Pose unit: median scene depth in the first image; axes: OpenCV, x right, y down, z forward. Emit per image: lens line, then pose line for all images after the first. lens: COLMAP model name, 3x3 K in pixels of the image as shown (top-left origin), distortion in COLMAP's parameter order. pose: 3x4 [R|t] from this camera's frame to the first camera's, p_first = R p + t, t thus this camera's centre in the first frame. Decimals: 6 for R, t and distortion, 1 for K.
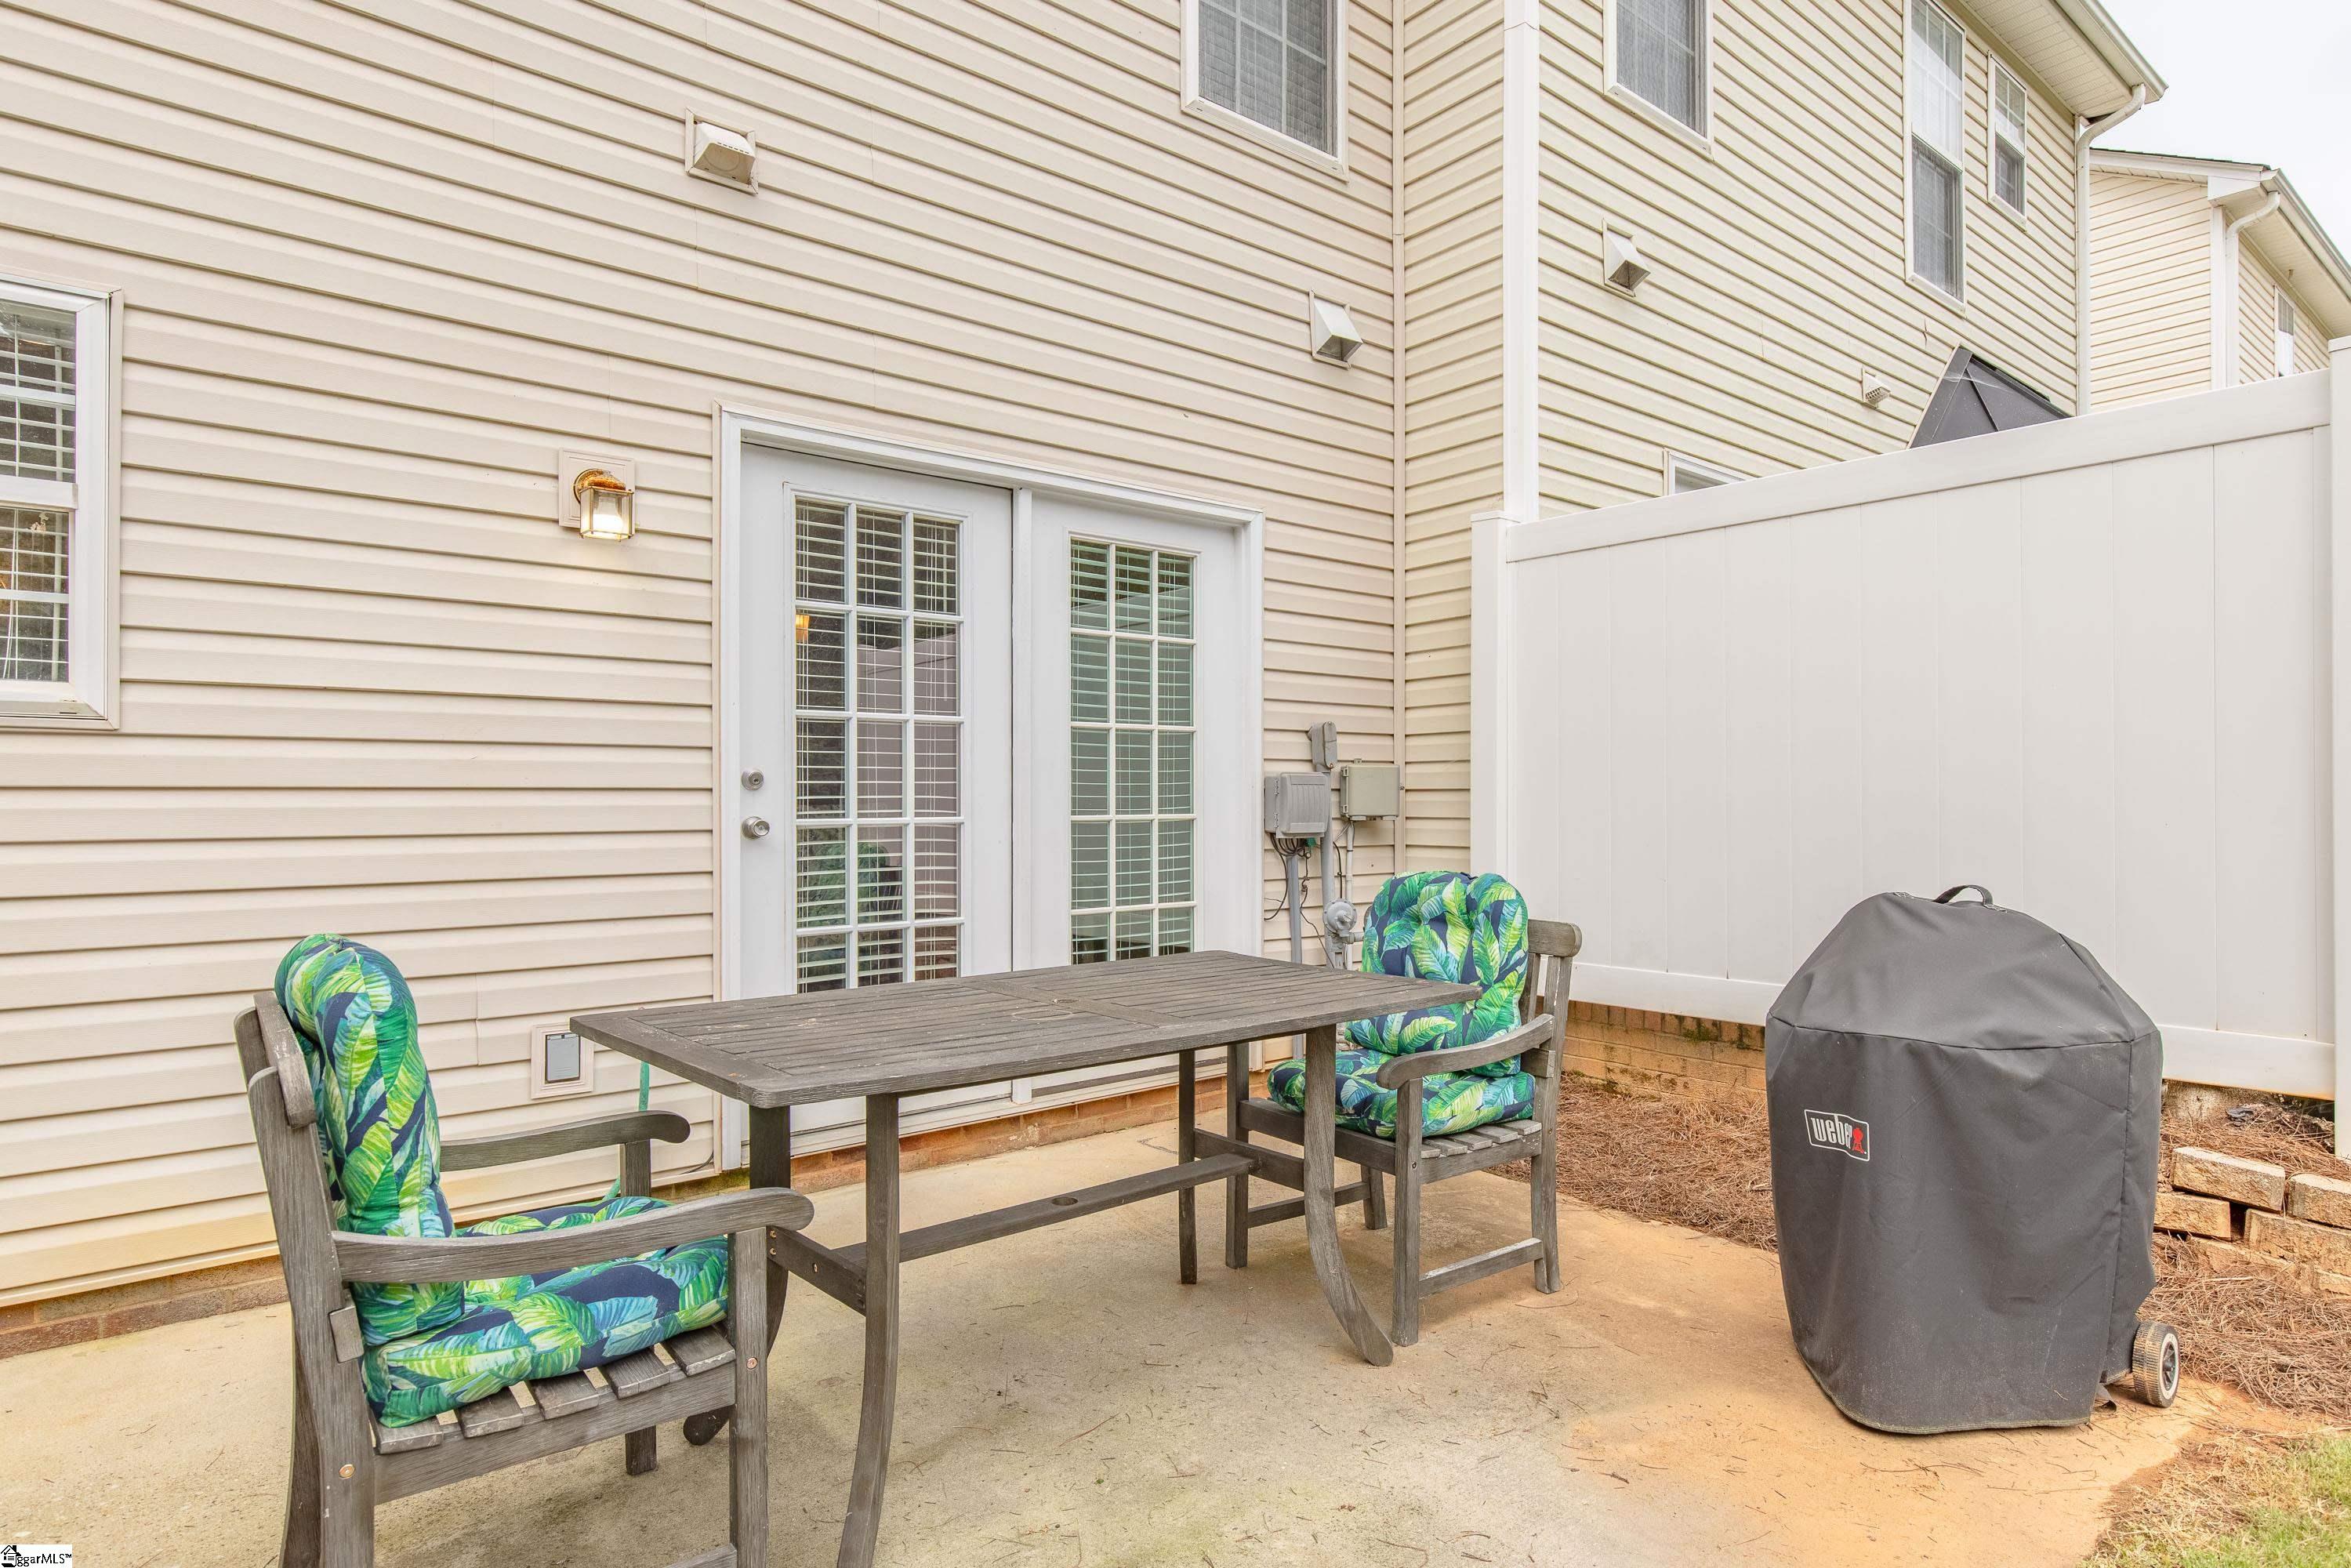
lens RADIAL K [[1337.2, 0, 1175.5], [0, 1337.2, 784.0], [0, 0, 1]] dist [0.001361, 0.000587]
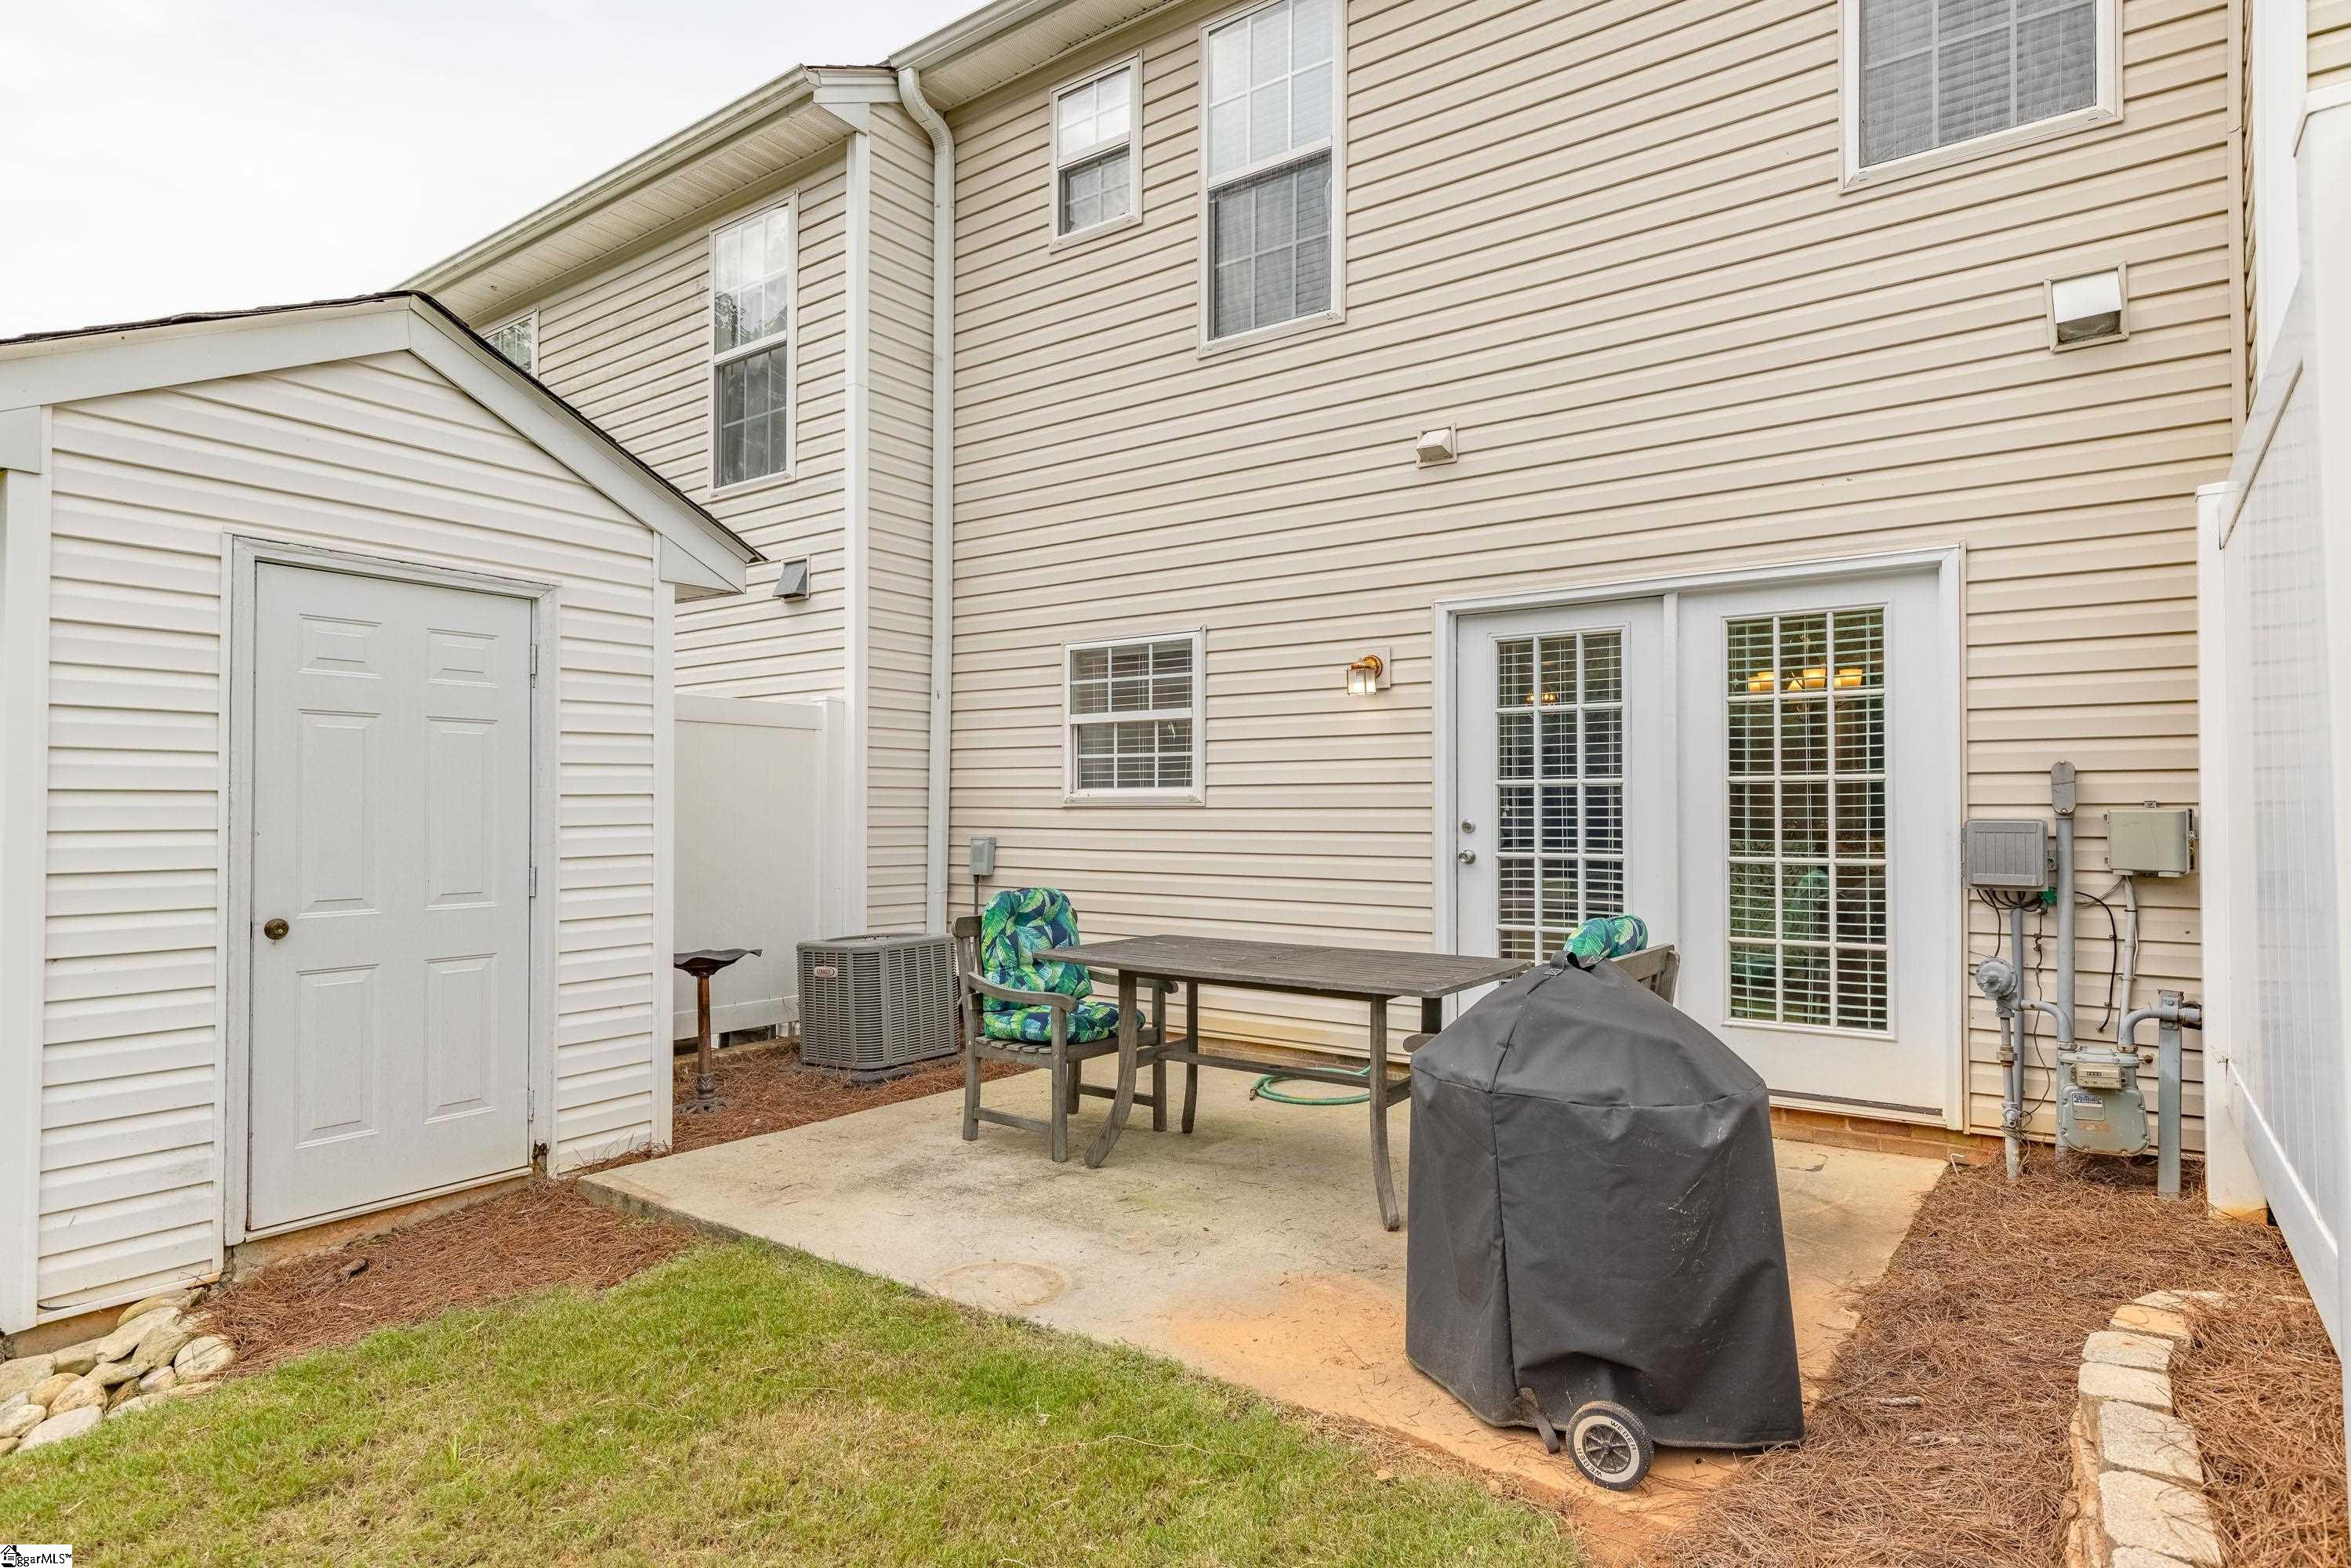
lens RADIAL K [[1259.3, 0, 1175.5], [0, 1259.3, 784.0], [0, 0, 1]] dist [0.000987, 0.000069]
pose [[0.226252, -0.026582, -0.973706, 0.951681], [0.005630, 0.999647, -0.025982, -0.015117], [0.974052, 0.000397, 0.226322, 0.294366]]
